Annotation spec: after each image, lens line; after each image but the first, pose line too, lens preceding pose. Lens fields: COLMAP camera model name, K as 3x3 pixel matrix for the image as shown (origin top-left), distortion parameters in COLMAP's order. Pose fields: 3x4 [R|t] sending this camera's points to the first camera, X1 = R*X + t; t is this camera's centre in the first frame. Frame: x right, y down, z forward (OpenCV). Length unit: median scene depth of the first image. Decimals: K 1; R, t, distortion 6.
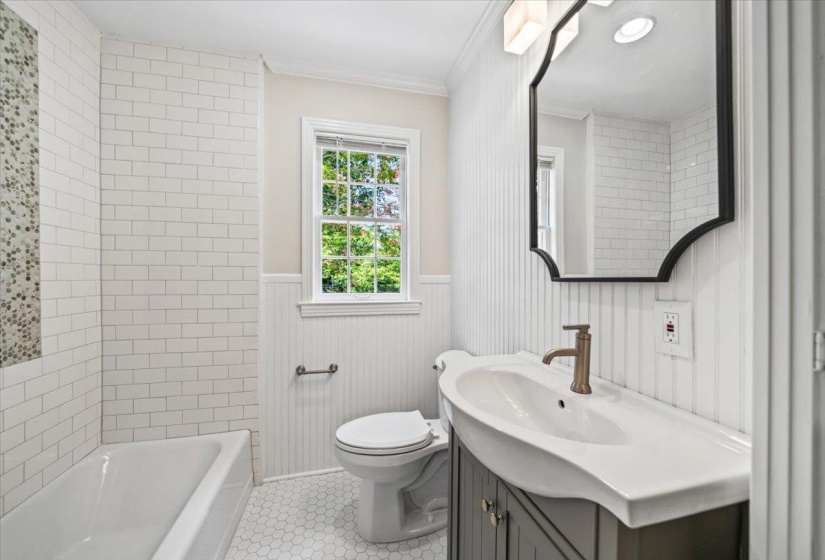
lens RADIAL K [[321.9, 0, 412.5], [0, 321.9, 280.0], [0, 0, 1]] dist [-0.002227, -0.000101]
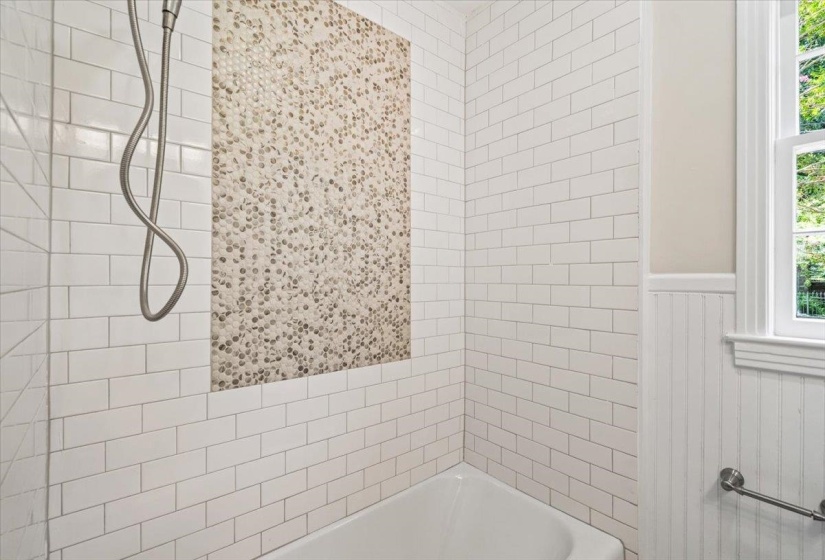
lens RADIAL K [[367.8, 0, 412.5], [0, 367.8, 280.0], [0, 0, 1]] dist [-0.002429, -0.000376]
pose [[0.439783, 0.000316, -0.898104, -0.095197], [-0.007236, 0.999969, -0.003191, -0.005031], [0.898075, 0.007902, 0.439772, 0.450316]]
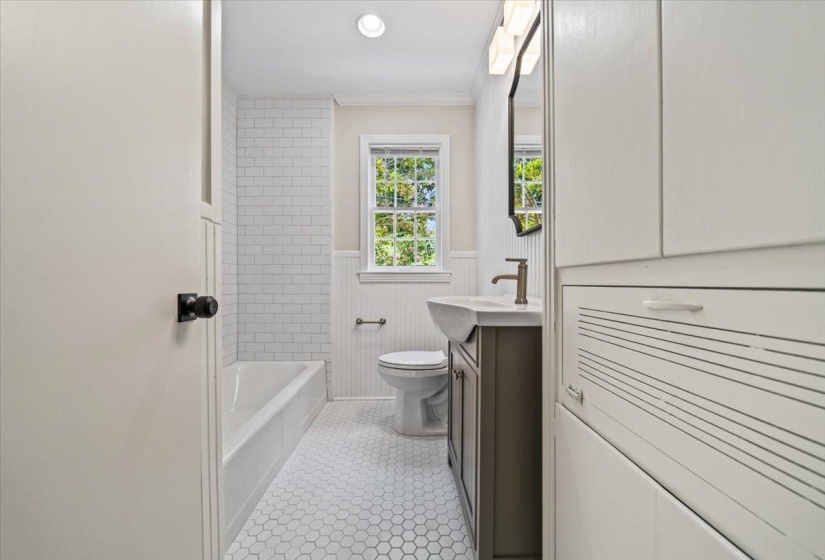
lens RADIAL K [[323.4, 0, 409.3], [0, 323.4, 284.1], [0, 0, 1]] dist [-0.000352, -0.000066]
pose [[0.971141, -0.000819, -0.238506, 0.238992], [0.000399, 0.999998, -0.001807, 0.163283], [0.238508, 0.001659, 0.971139, -0.361378]]
